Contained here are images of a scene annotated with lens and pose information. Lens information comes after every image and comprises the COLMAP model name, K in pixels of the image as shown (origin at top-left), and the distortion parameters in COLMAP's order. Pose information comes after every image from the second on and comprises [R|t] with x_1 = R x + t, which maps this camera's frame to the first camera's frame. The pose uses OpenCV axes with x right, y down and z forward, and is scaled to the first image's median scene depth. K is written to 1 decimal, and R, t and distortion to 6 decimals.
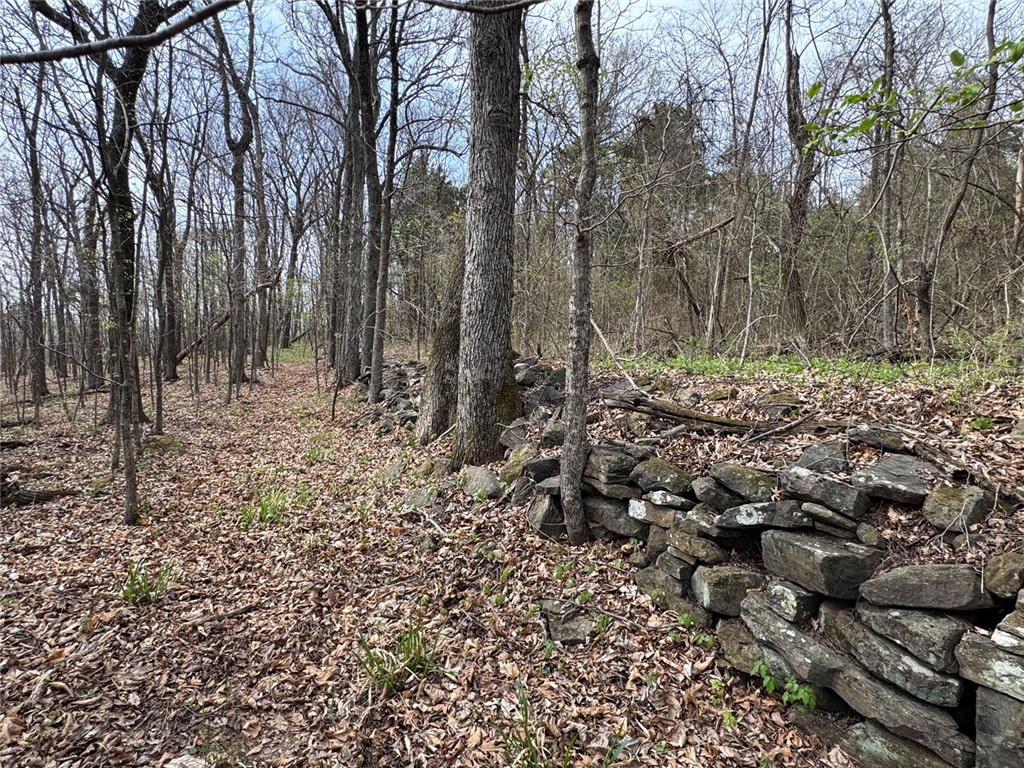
lens RADIAL K [[538.3, 0, 510.2], [0, 538.3, 383.0], [0, 0, 1]] dist [-0.001598, 0.000423]
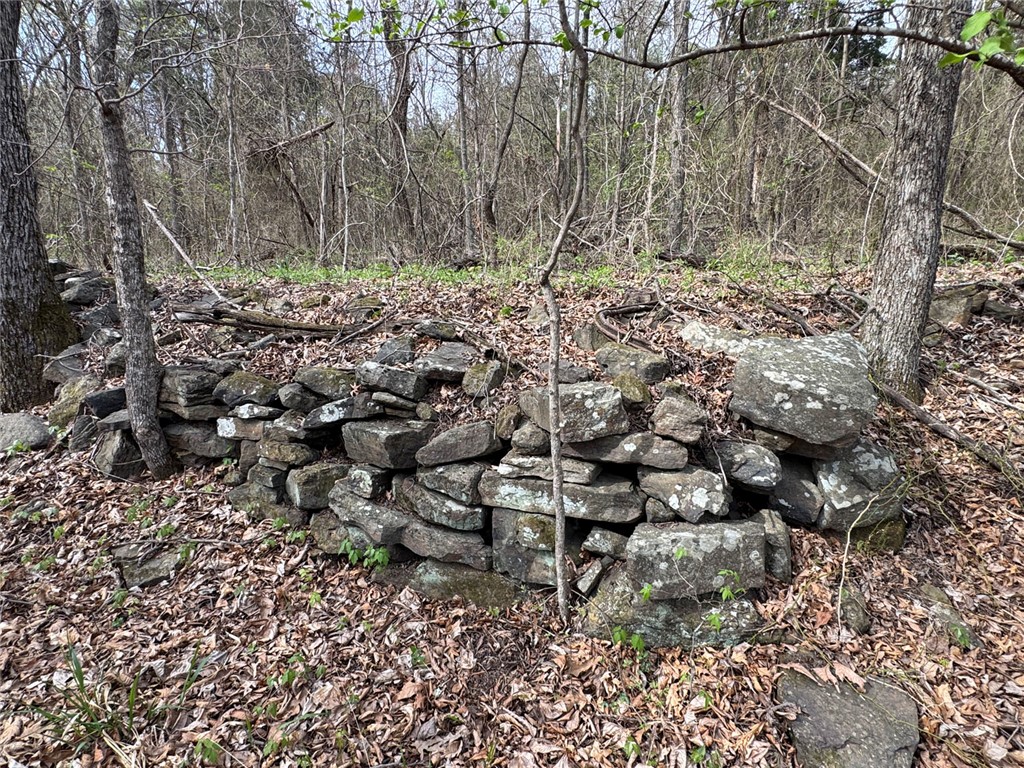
lens RADIAL K [[538.3, 0, 510.0], [0, 538.3, 382.9], [0, 0, 1]] dist [-0.001598, 0.000423]
pose [[0.813682, -0.131274, 0.566294, 0.139696], [0.046859, 0.985810, 0.161195, 0.035076], [-0.579419, -0.104625, 0.808287, -0.044448]]
